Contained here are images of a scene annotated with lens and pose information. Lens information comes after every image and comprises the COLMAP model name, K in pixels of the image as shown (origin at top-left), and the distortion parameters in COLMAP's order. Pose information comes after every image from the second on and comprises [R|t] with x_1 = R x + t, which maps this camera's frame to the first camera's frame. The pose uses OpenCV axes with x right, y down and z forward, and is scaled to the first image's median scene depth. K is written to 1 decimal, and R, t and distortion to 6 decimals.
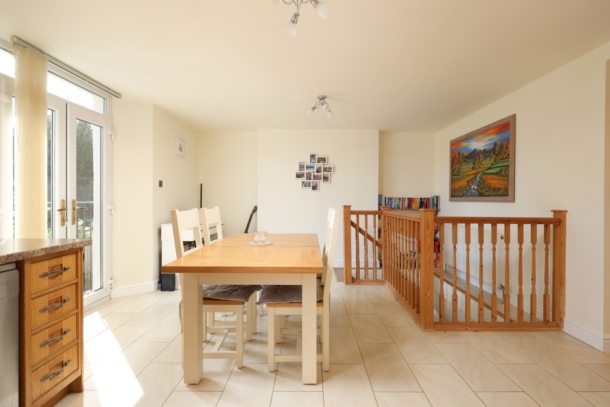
lens RADIAL K [[292.7, 0, 317.8], [0, 292.7, 201.3], [0, 0, 1]] dist [-0.000285, 0.000674]
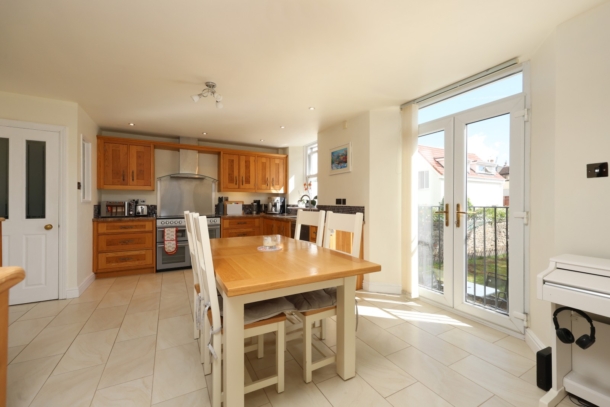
lens RADIAL K [[252.9, 0, 307.0], [0, 252.9, 202.9], [0, 0, 1]] dist [-0.006370, -0.000506]
pose [[-0.885375, -0.006995, -0.464824, 0.101424], [-0.011083, 0.999920, 0.006064, -0.012375], [0.464744, 0.010520, -0.885382, 2.154954]]
